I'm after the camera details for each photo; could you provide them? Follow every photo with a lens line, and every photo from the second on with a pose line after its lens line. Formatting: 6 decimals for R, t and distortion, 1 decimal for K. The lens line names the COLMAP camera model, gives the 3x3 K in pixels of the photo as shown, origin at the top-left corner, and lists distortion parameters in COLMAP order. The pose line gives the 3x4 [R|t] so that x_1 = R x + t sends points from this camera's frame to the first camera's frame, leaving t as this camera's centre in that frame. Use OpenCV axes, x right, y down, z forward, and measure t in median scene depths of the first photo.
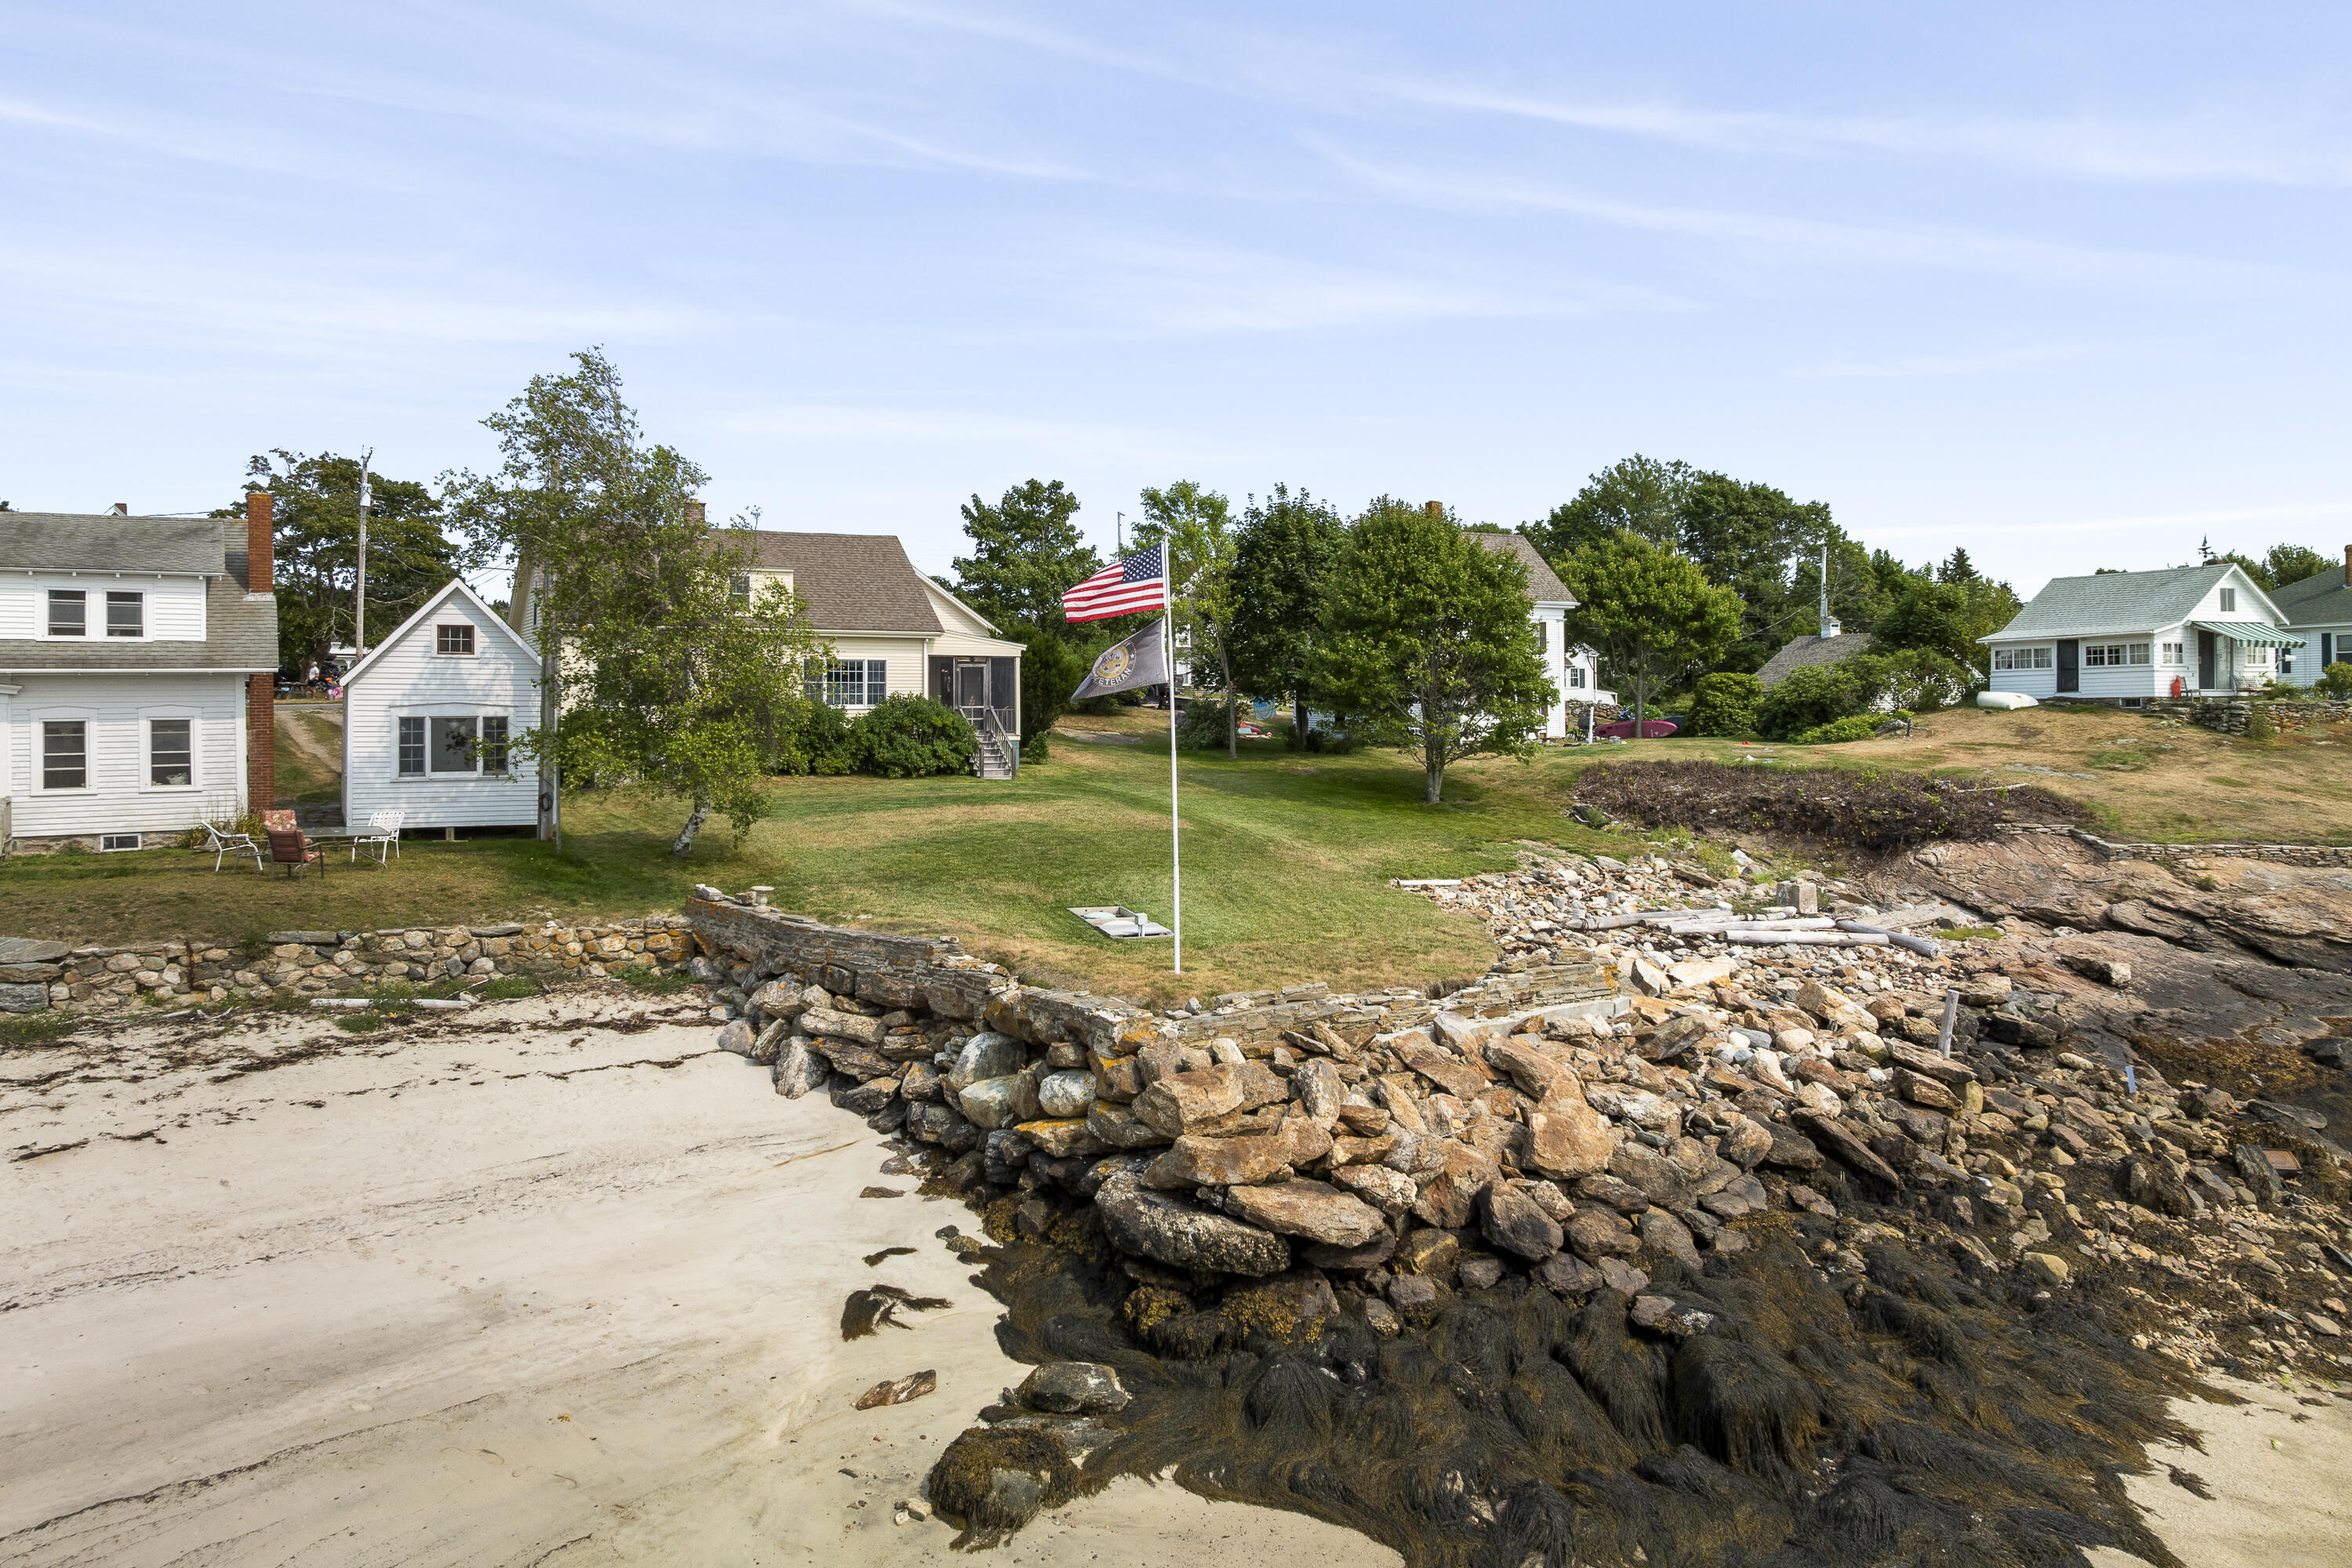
lens RADIAL K [[1623.2, 0, 1150.5], [0, 1623.2, 654.9], [0, 0, 1]] dist [-0.007361, 0.002260]
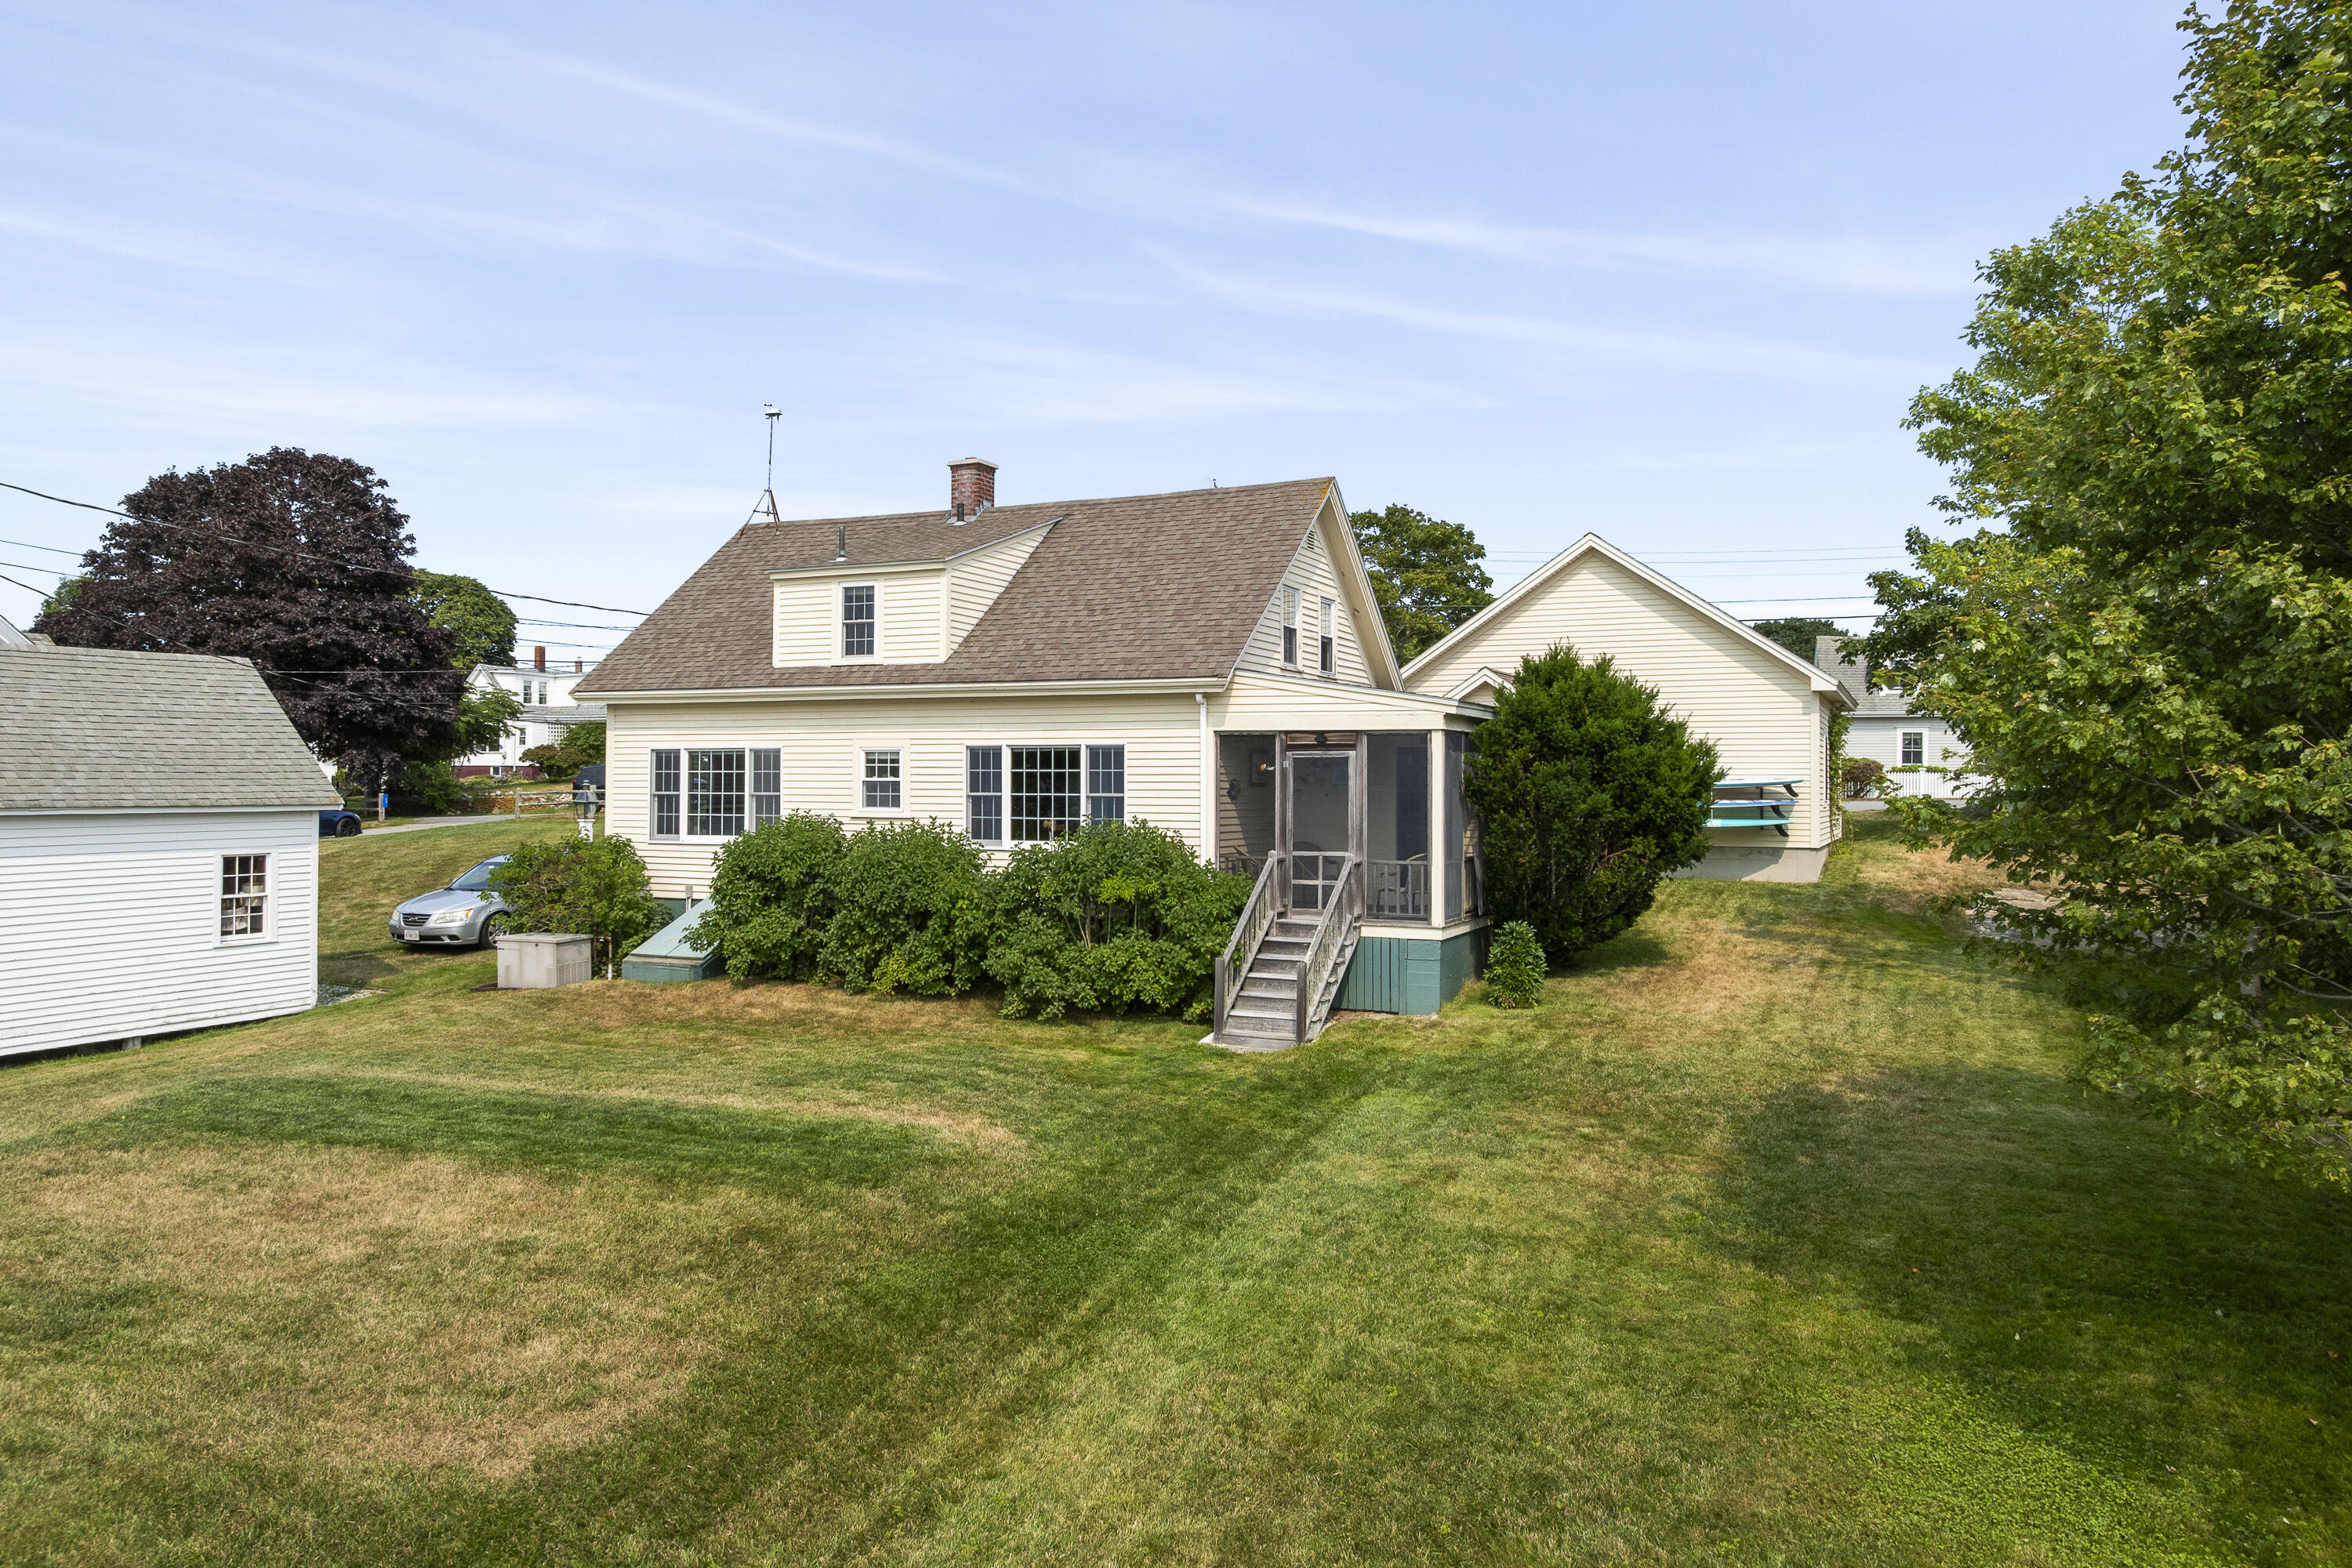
lens RADIAL K [[1623.2, 0, 1187.7], [0, 1623.2, 763.4], [0, 0, 1]] dist [-0.007361, 0.002260]
pose [[0.590318, -0.005344, -0.807153, 0.228667], [0.019161, 0.999789, 0.007394, 0.005752], [0.806943, -0.019831, 0.590296, 0.799735]]
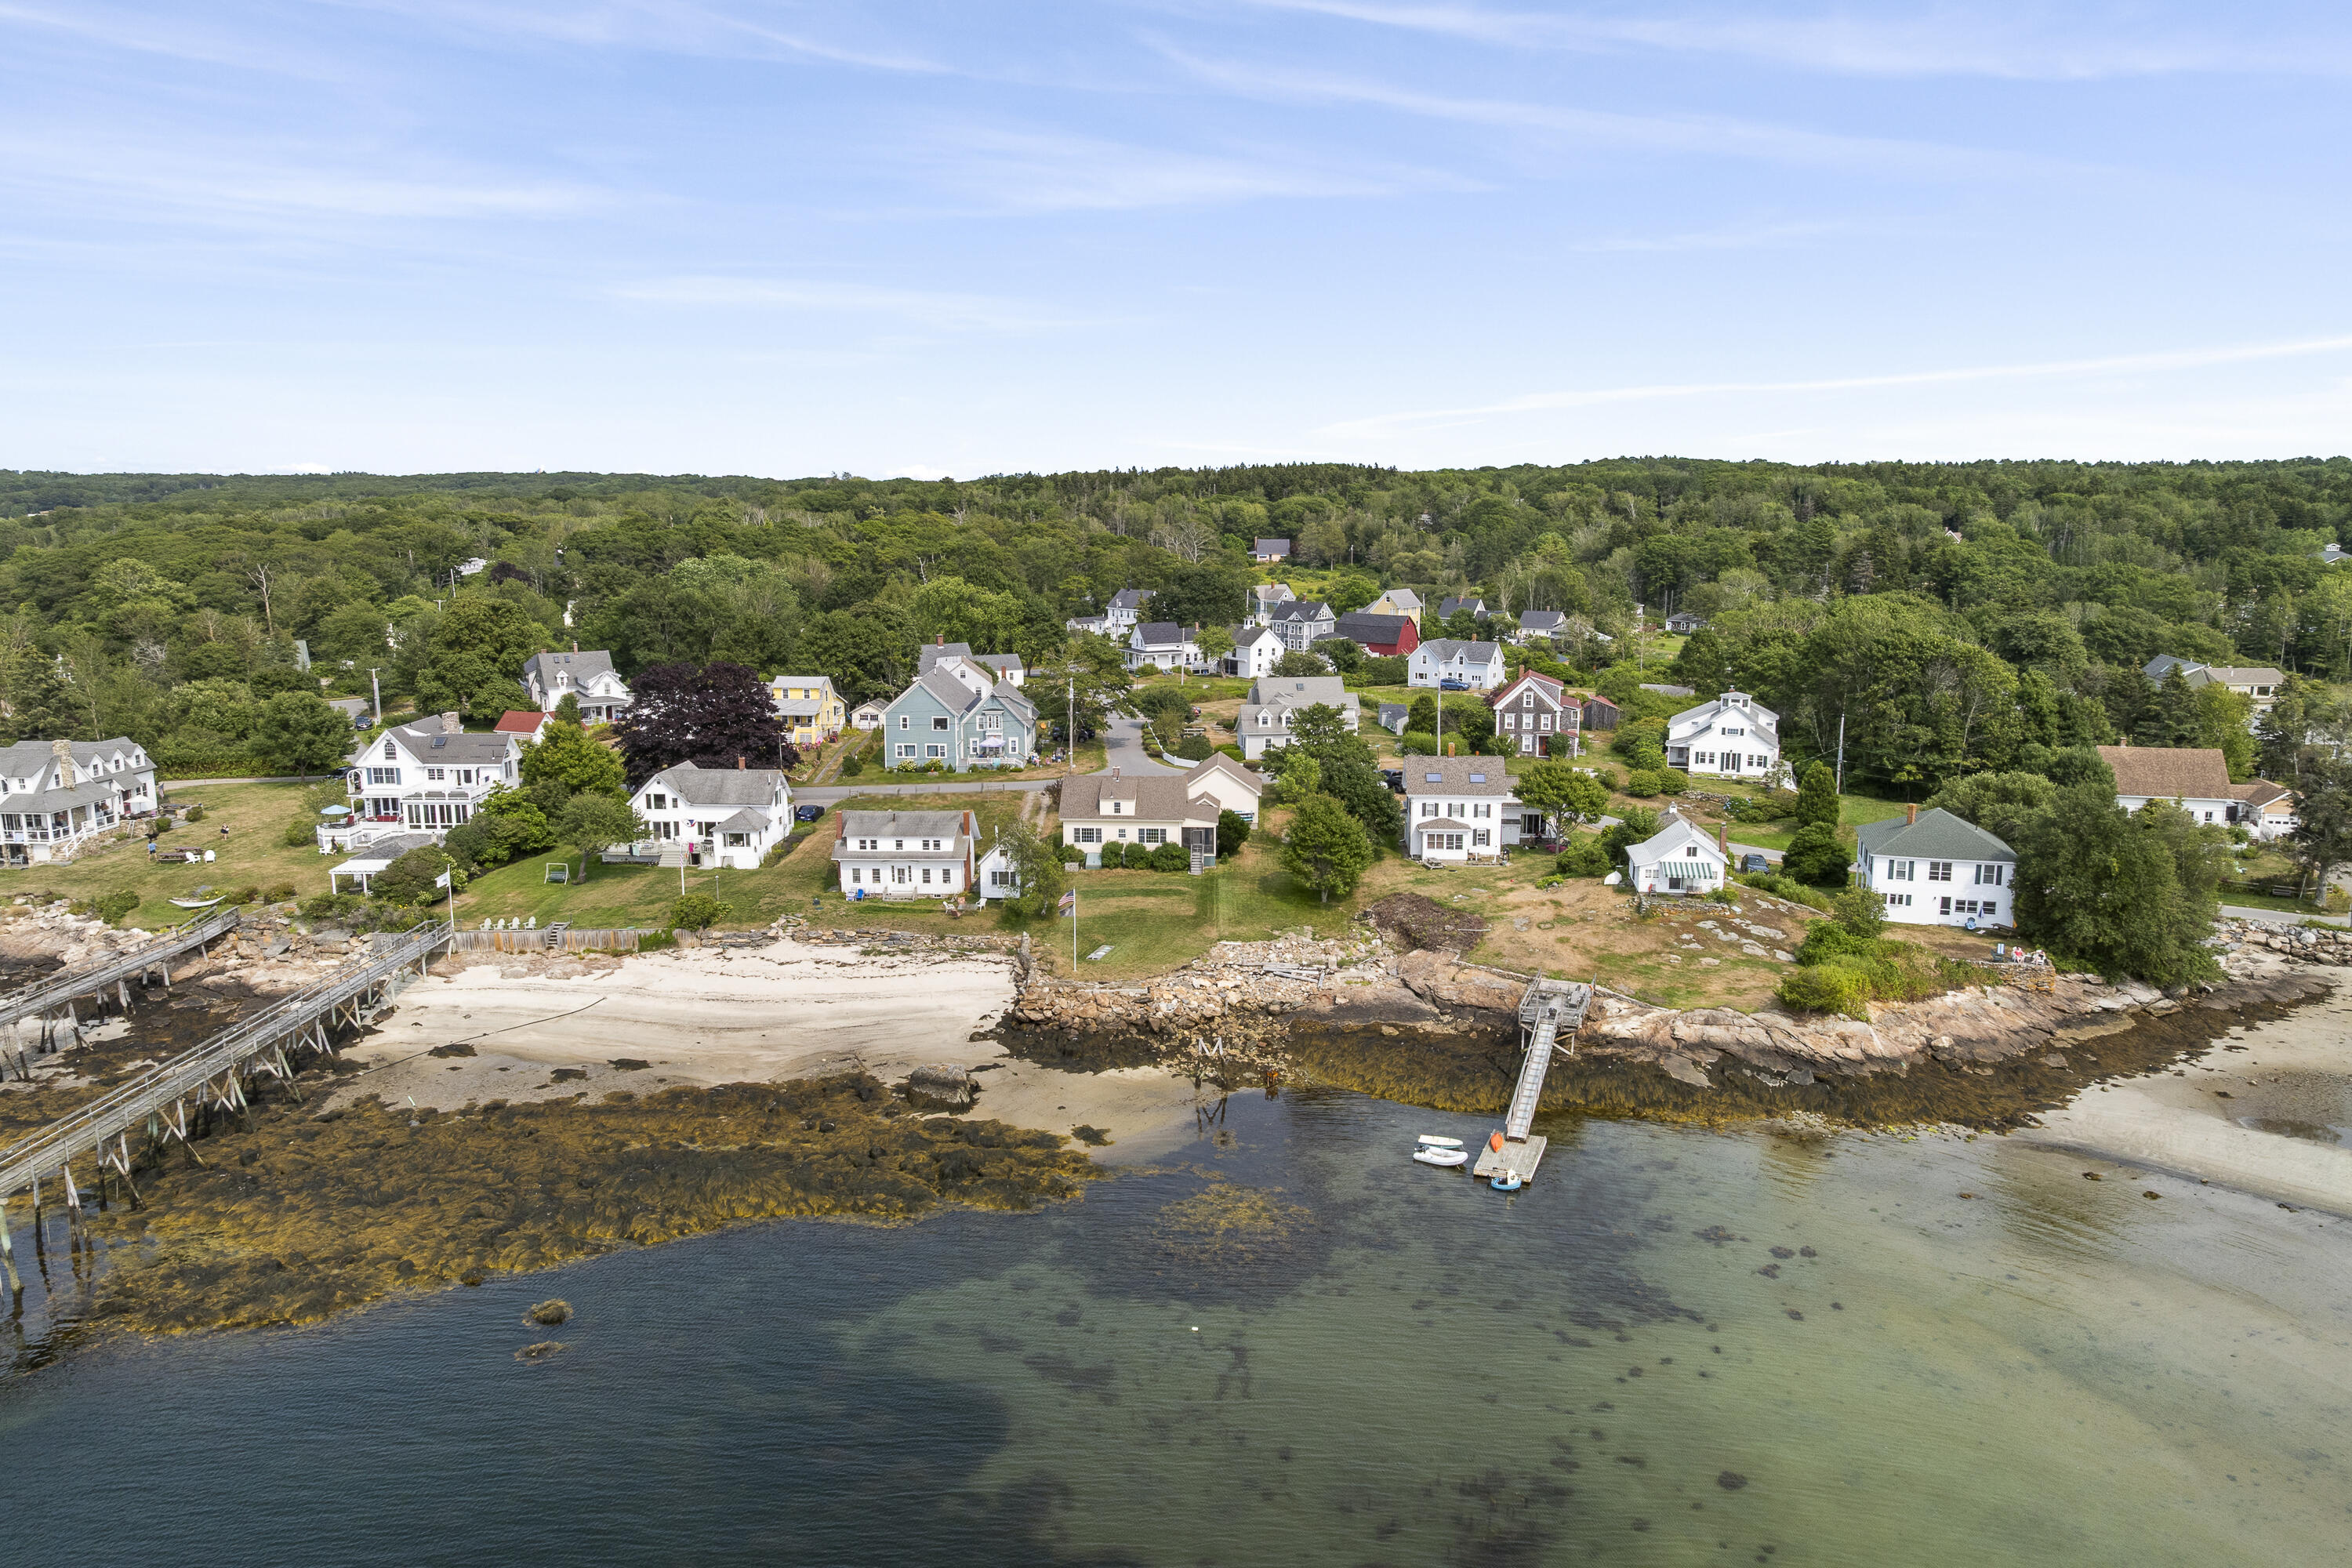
lens RADIAL K [[1623.2, 0, 1164.6], [0, 1623.2, 768.7], [0, 0, 1]] dist [-0.007361, 0.002260]
pose [[0.843152, 0.097441, -0.528772, 1.501472], [0.015209, 0.978726, 0.204609, -0.766304], [0.537460, -0.180559, 0.823732, -1.541763]]
